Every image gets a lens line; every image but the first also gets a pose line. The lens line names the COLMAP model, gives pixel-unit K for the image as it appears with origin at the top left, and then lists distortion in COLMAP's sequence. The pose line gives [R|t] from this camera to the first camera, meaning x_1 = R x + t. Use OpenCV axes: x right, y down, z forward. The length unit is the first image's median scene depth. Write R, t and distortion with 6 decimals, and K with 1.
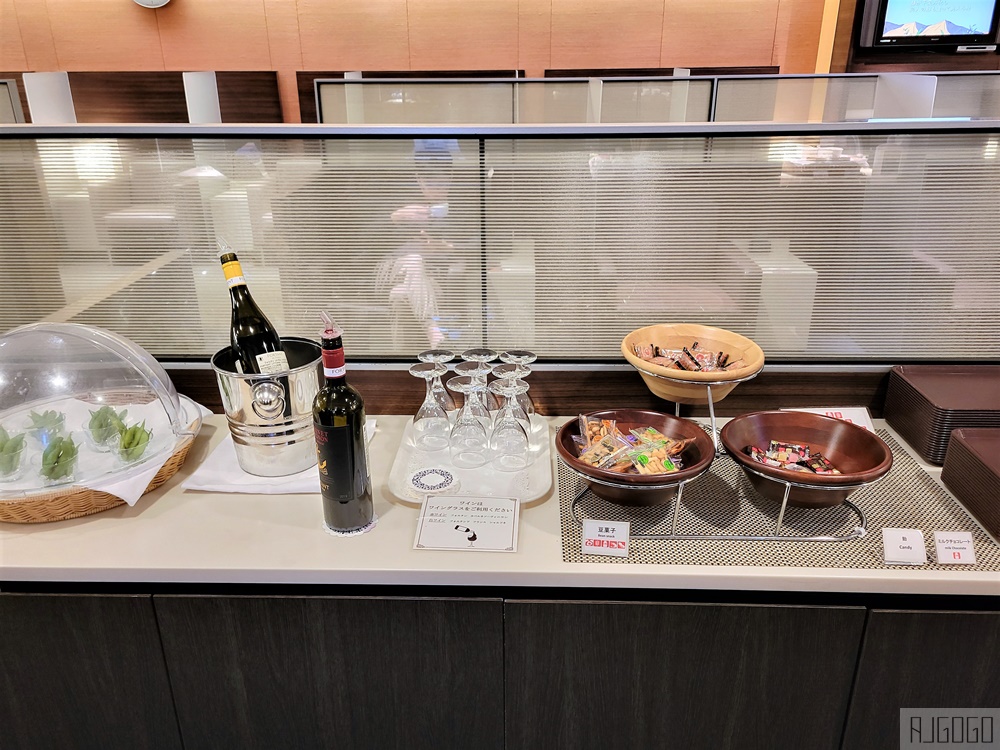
lens RADIAL K [[749.9, 0, 497.3], [0, 749.9, 367.0], [0, 0, 1]] dist [0.054117, -0.043808]
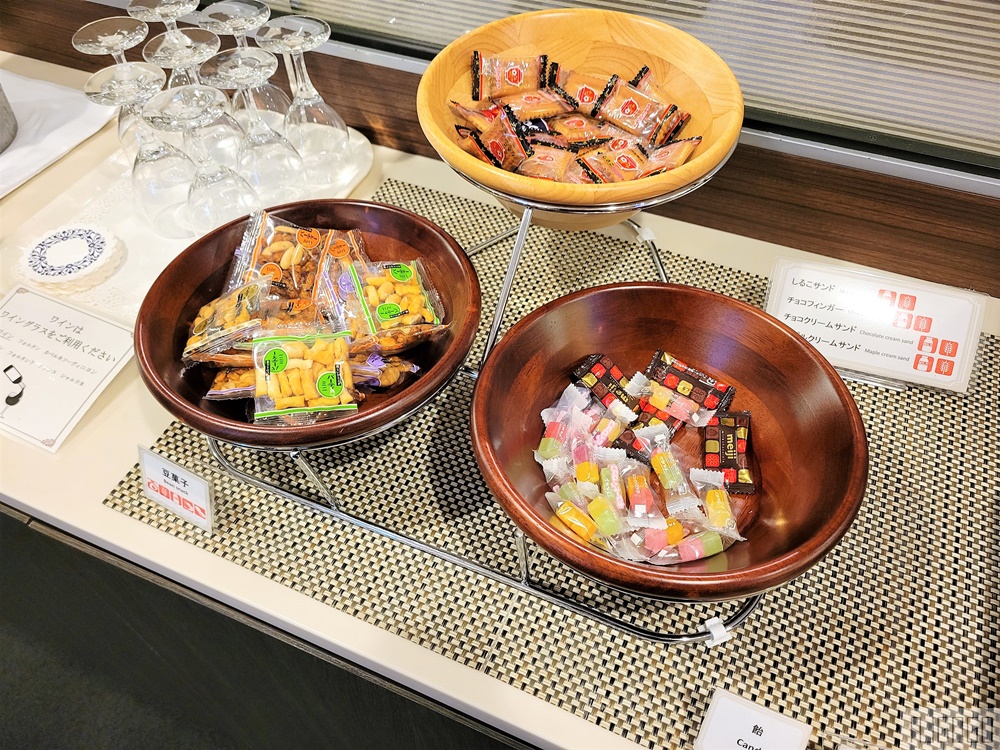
lens RADIAL K [[749.9, 0, 497.3], [0, 749.9, 367.0], [0, 0, 1]] dist [0.054117, -0.043808]
pose [[0.931913, 0.275621, -0.235736, 0.406717], [-0.124887, 0.854095, 0.504901, -0.115775], [0.340502, -0.441083, 0.830364, 0.635388]]
